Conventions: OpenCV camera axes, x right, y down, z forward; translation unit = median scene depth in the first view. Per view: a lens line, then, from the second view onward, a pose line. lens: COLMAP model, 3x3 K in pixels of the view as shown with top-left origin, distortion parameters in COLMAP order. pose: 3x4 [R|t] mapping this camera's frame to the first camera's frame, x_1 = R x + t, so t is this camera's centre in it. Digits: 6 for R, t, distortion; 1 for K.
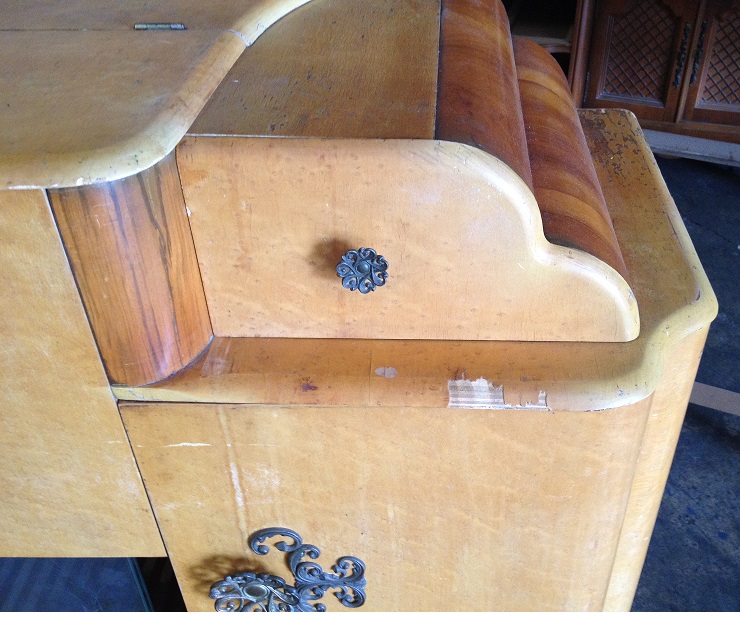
lens RADIAL K [[773.0, 0, 406.7], [0, 773.0, 329.2], [0, 0, 1]] dist [0.083738, 0.000000]
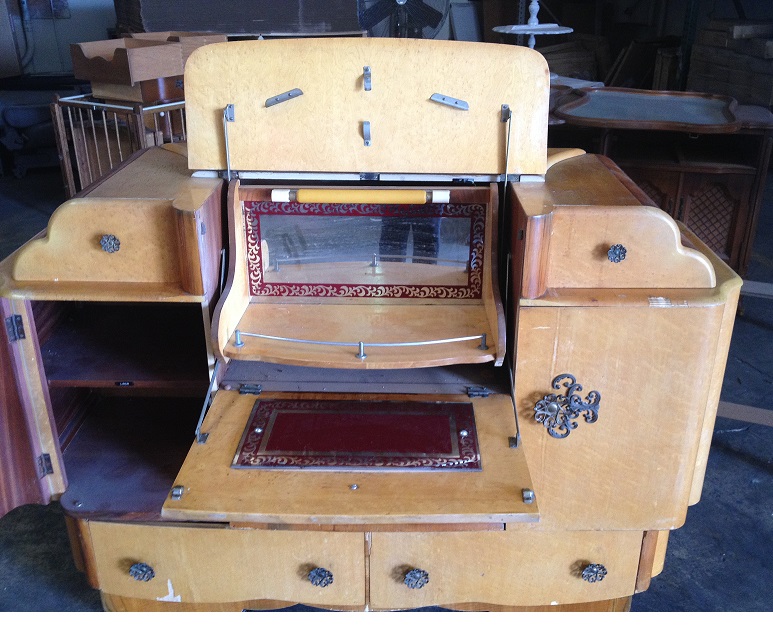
lens RADIAL K [[819.6, 0, 411.5], [0, 819.6, 329.9], [0, 0, 1]] dist [0.041747, 0.000000]
pose [[0.998756, -0.000242, 0.049868, -0.788990], [0.011274, 0.975192, -0.221072, 0.697203], [-0.048577, 0.221359, 0.973982, -1.460092]]
